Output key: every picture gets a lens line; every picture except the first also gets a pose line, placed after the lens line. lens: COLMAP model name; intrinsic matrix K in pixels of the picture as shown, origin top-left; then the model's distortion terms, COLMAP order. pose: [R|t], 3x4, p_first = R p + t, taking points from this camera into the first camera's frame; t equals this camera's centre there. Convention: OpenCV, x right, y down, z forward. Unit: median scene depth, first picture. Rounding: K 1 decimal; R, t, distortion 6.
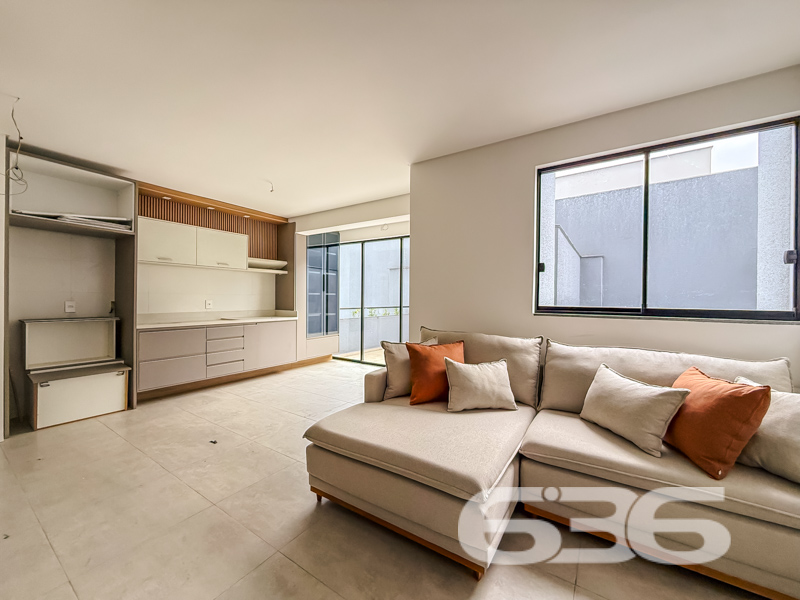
lens RADIAL K [[320.6, 0, 386.6], [0, 320.6, 299.3], [0, 0, 1]] dist [0.008895, 0.000127]
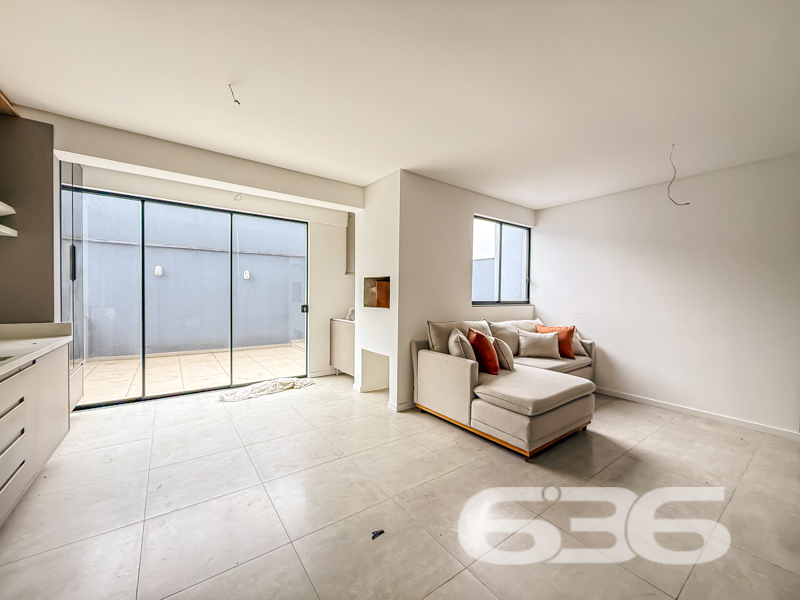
lens RADIAL K [[320.9, 0, 403.2], [0, 320.9, 301.7], [0, 0, 1]] dist [0.000813, 0.000163]
pose [[0.326443, -0.027751, 0.944810, -1.323418], [-0.005470, 0.999497, 0.031247, -0.025591], [-0.945201, -0.015369, 0.326127, 0.922688]]
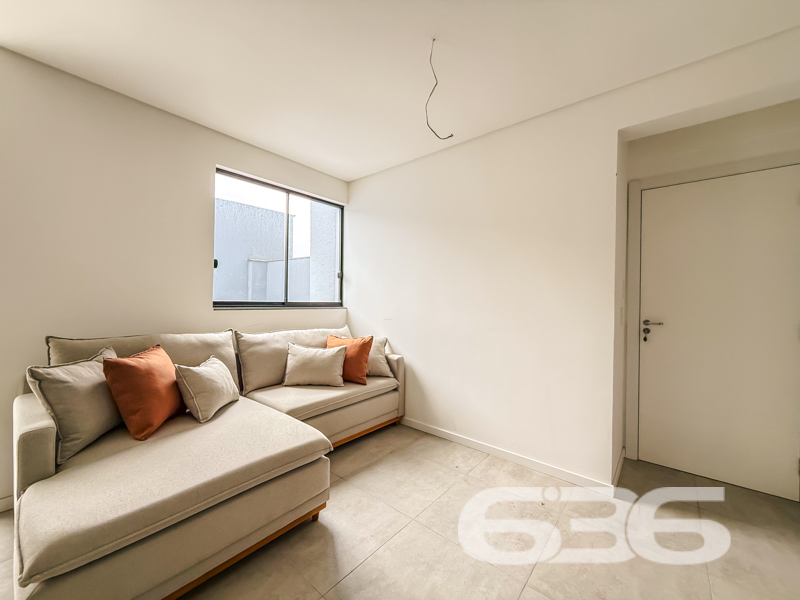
lens RADIAL K [[320.9, 0, 403.2], [0, 320.9, 301.7], [0, 0, 1]] dist [0.000813, 0.000163]
pose [[0.094077, -0.014242, 0.995463, -0.574689], [-0.011202, 0.999819, 0.015363, 0.000539], [-0.995502, -0.012596, 0.093901, 0.353159]]
